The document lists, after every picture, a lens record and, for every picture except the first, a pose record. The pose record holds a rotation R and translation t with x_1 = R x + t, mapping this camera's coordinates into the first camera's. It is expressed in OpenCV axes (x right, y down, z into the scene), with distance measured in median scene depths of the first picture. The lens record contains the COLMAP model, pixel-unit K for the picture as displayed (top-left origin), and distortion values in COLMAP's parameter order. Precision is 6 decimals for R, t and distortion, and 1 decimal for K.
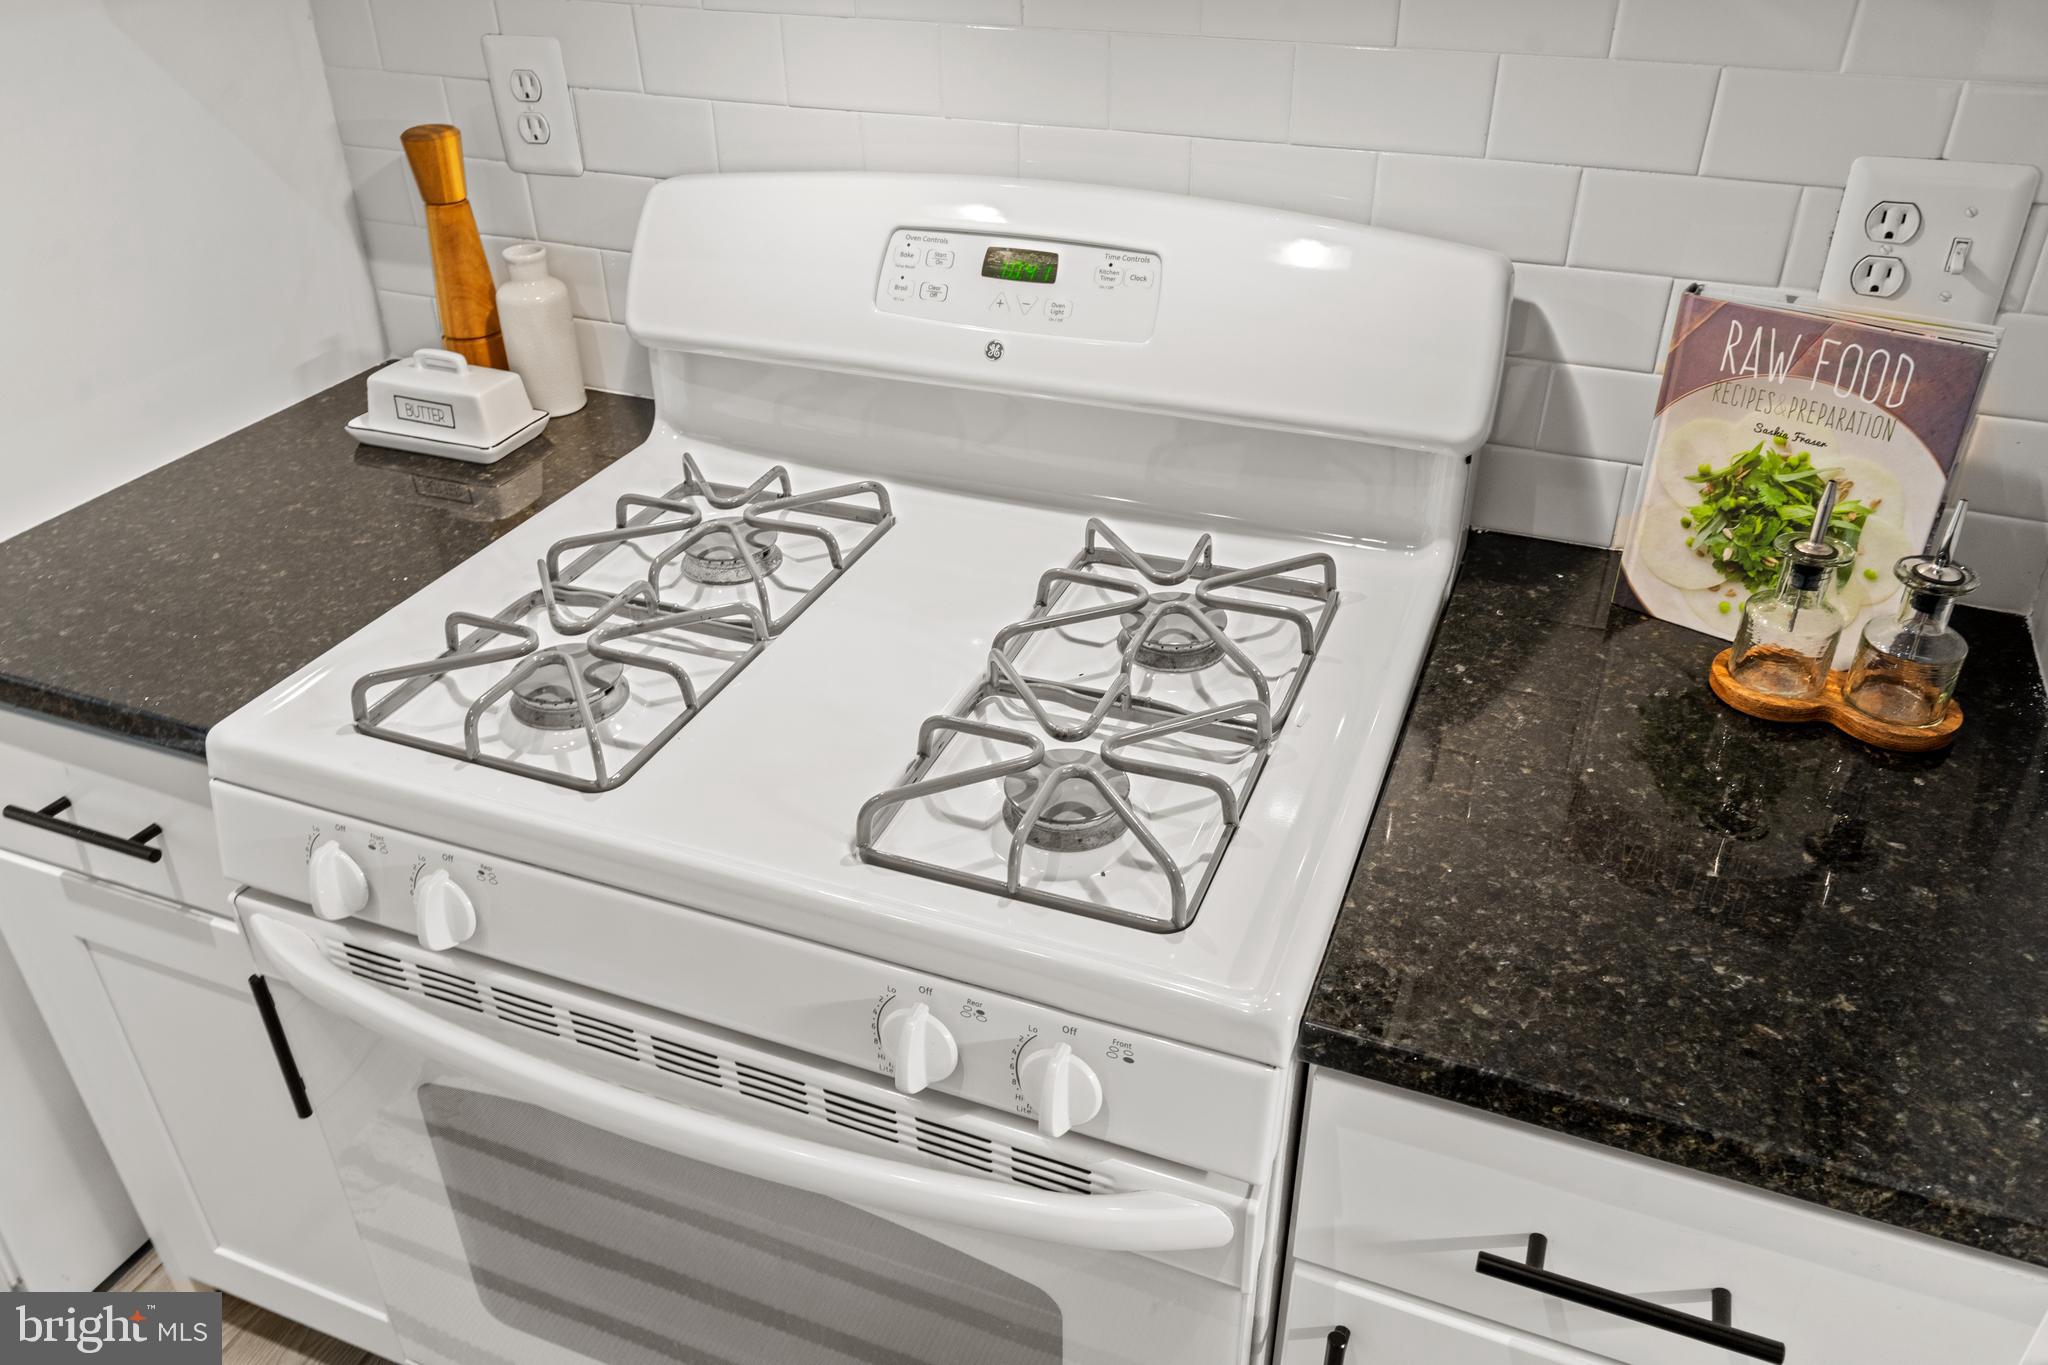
lens RADIAL K [[1542.9, 0, 1024.0], [0, 1542.9, 682.5], [0, 0, 1]] dist [0.013295, 0.002317]
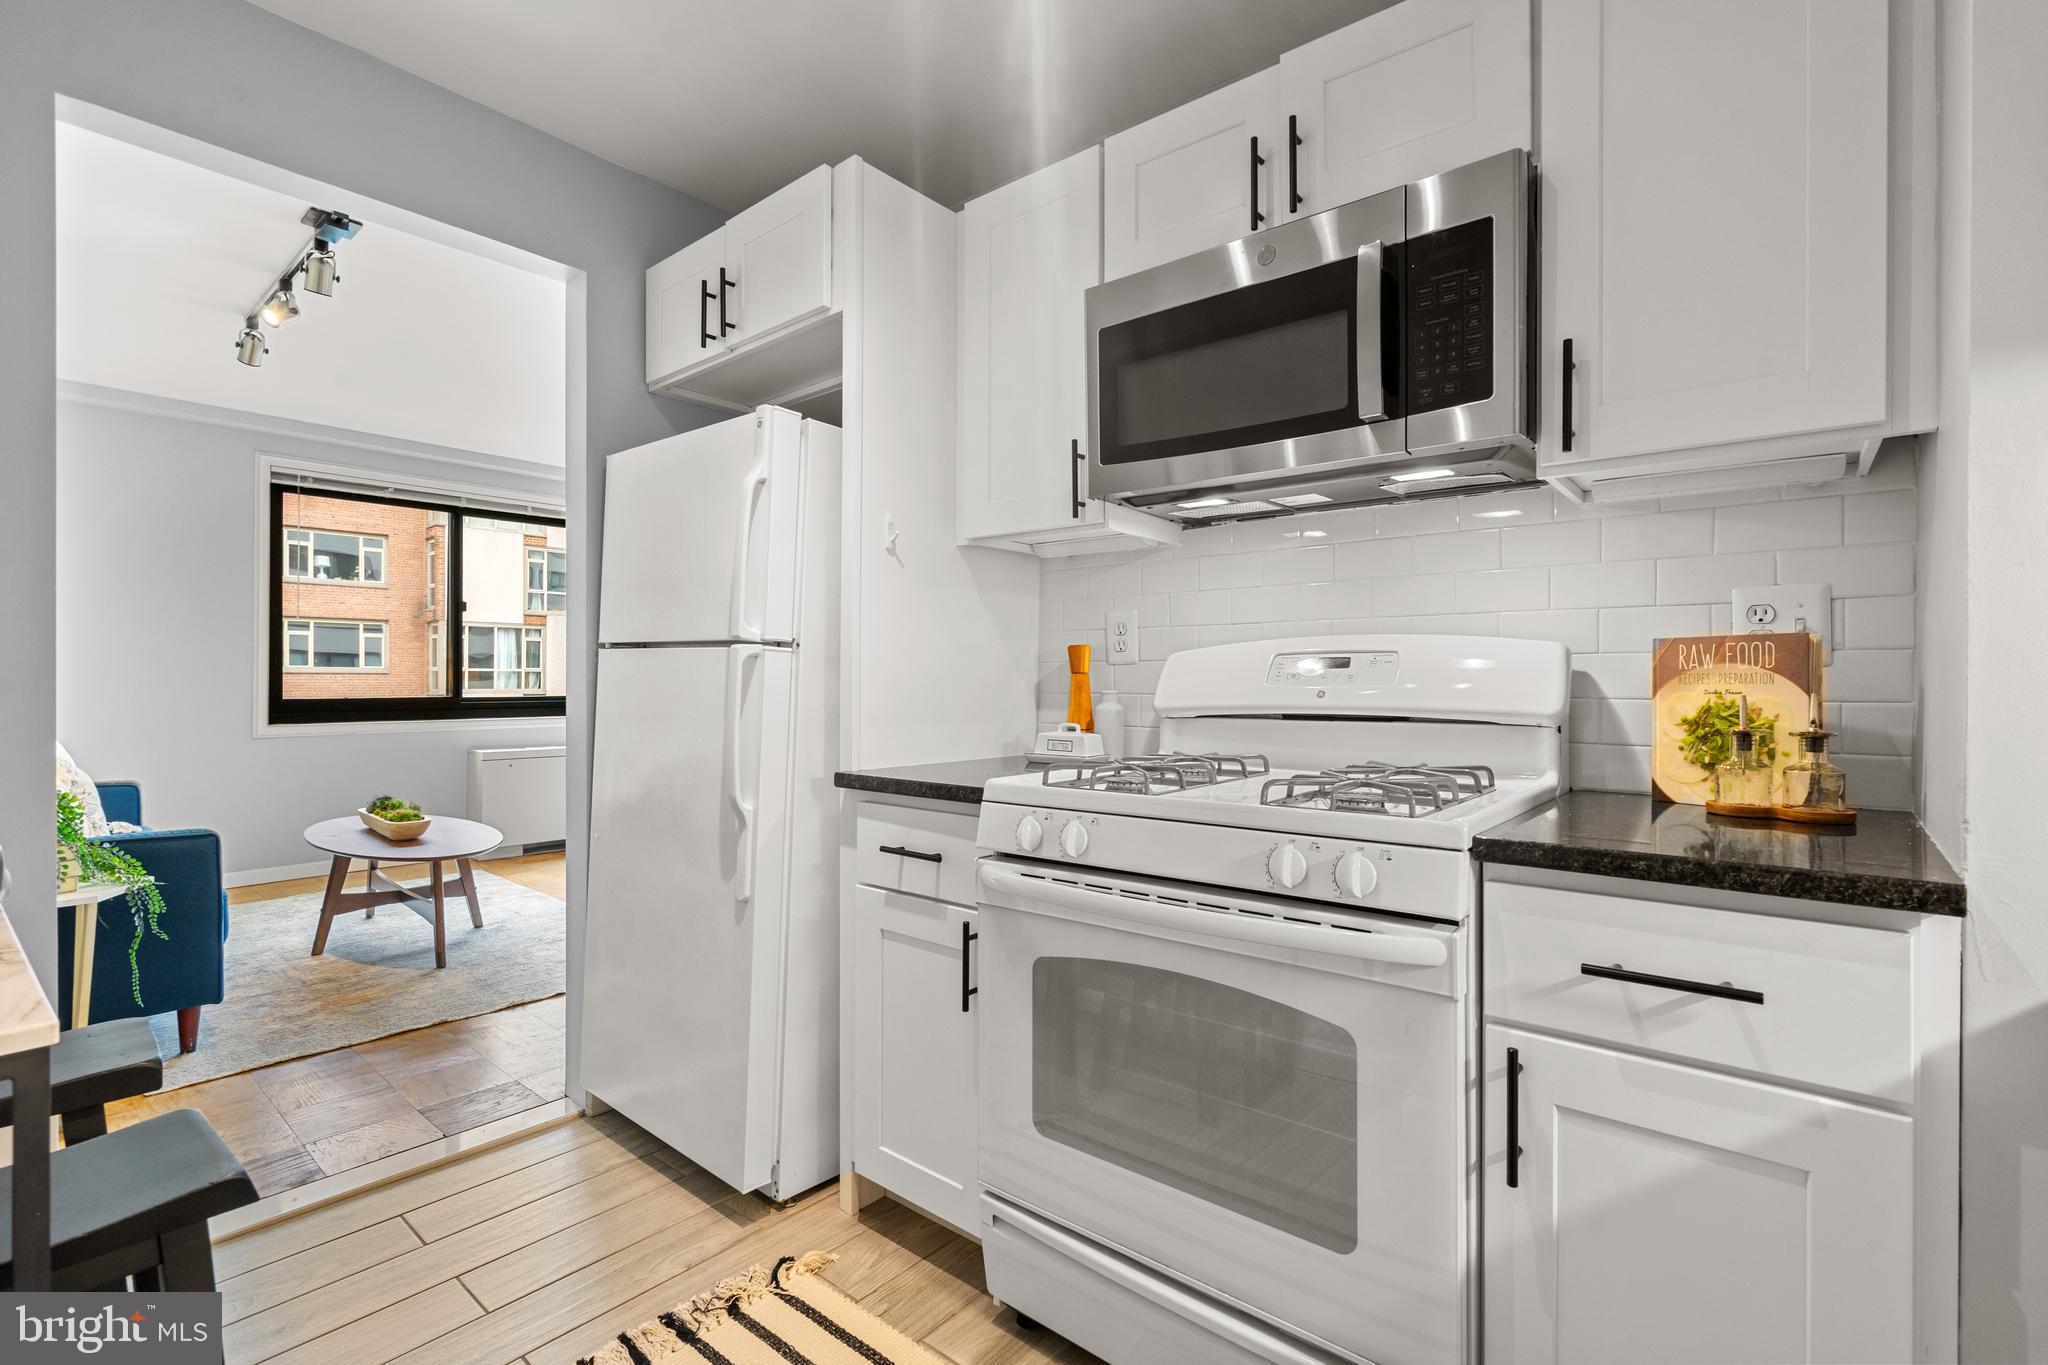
lens RADIAL K [[939.1, 0, 1024.0], [0, 939.1, 682.5], [0, 0, 1]] dist [-0.002259, 0.007081]
pose [[0.952886, 0.012747, -0.303061, -0.019064], [-0.171964, 0.845744, -0.505119, 0.599678], [0.249873, 0.533437, 0.808089, -0.254404]]
